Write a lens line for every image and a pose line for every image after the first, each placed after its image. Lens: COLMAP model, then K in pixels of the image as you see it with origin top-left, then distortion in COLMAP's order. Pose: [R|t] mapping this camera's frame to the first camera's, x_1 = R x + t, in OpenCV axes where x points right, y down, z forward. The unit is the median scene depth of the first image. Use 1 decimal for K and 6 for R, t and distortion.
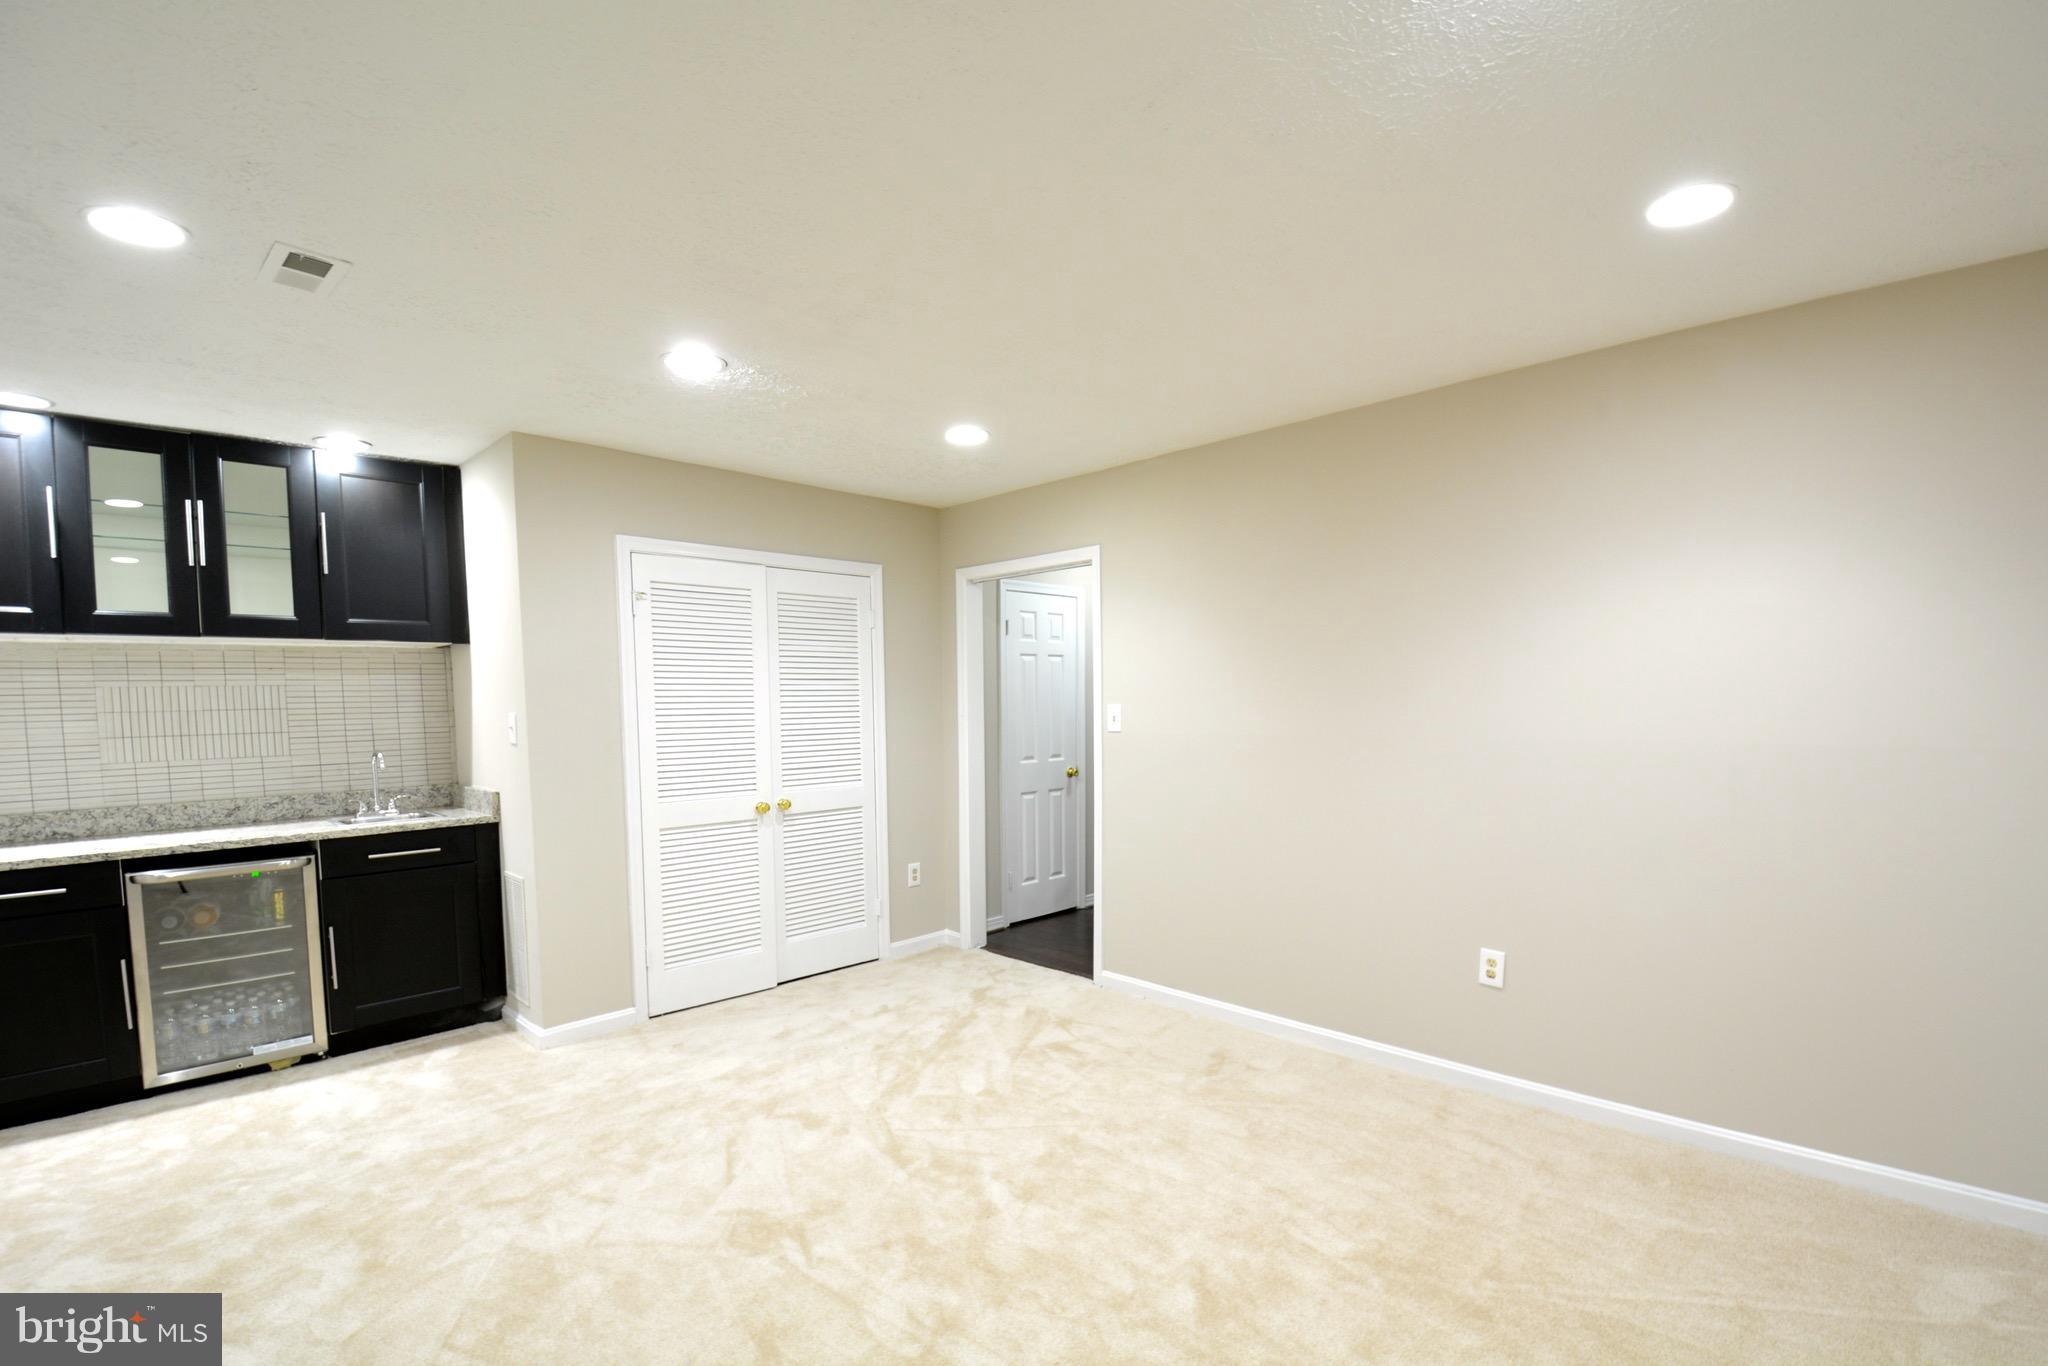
lens RADIAL K [[898.1, 0, 1049.5], [0, 898.1, 758.1], [0, 0, 1]] dist [0.022069, -0.026046]
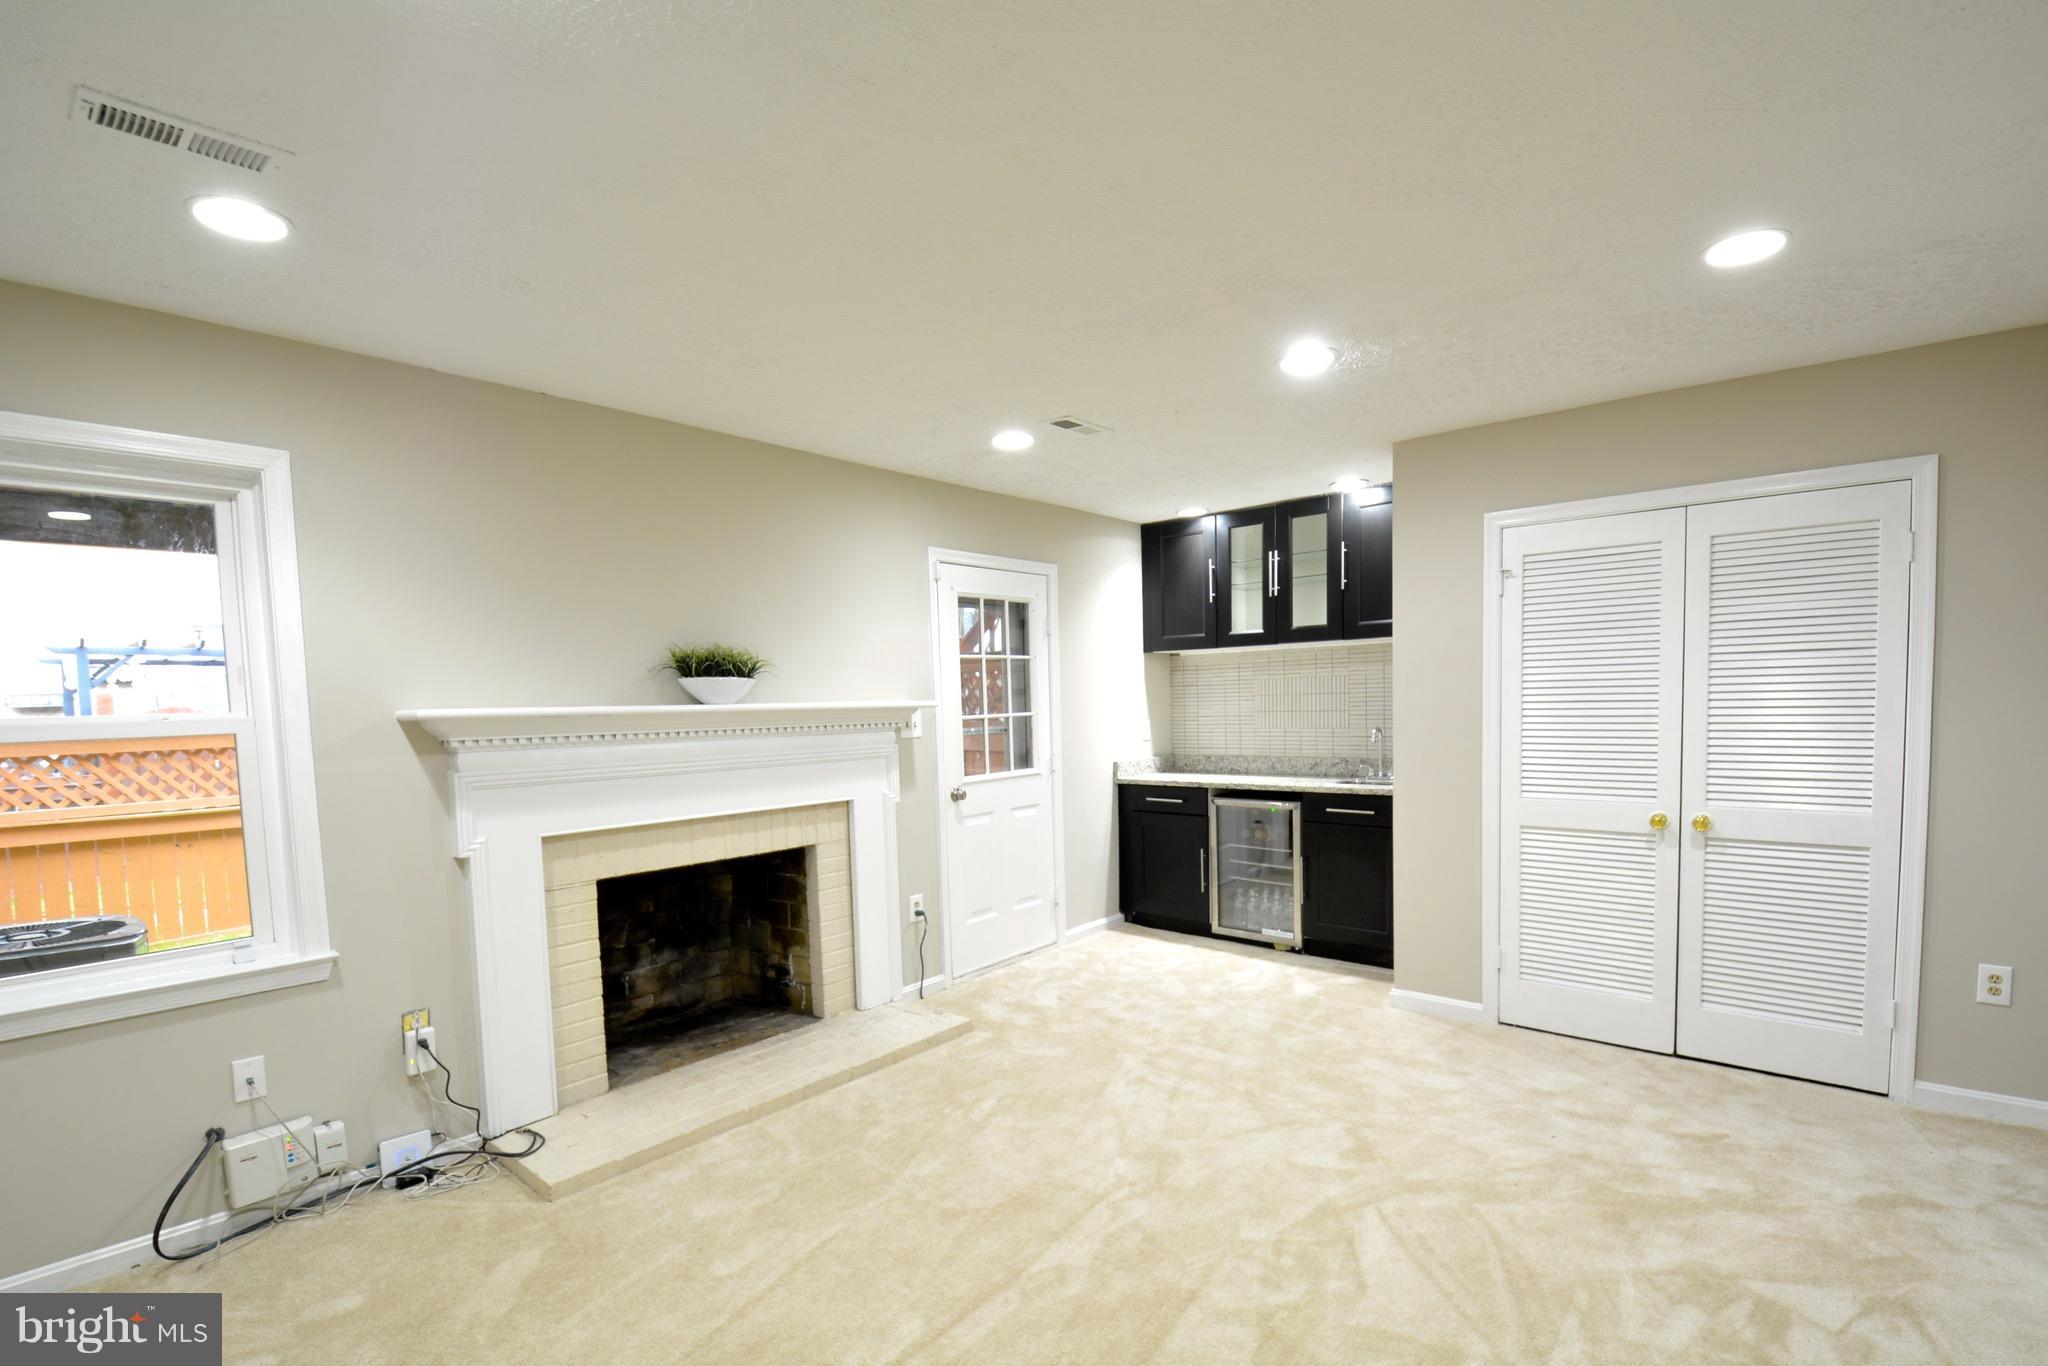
lens RADIAL K [[898.1, 0, 1049.5], [0, 898.1, 758.1], [0, 0, 1]] dist [0.022069, -0.026046]
pose [[0.099358, 0.076851, -0.992080, 0.462246], [-0.043949, 0.996379, 0.072782, -0.038906], [0.994081, 0.036370, 0.102376, 0.463607]]
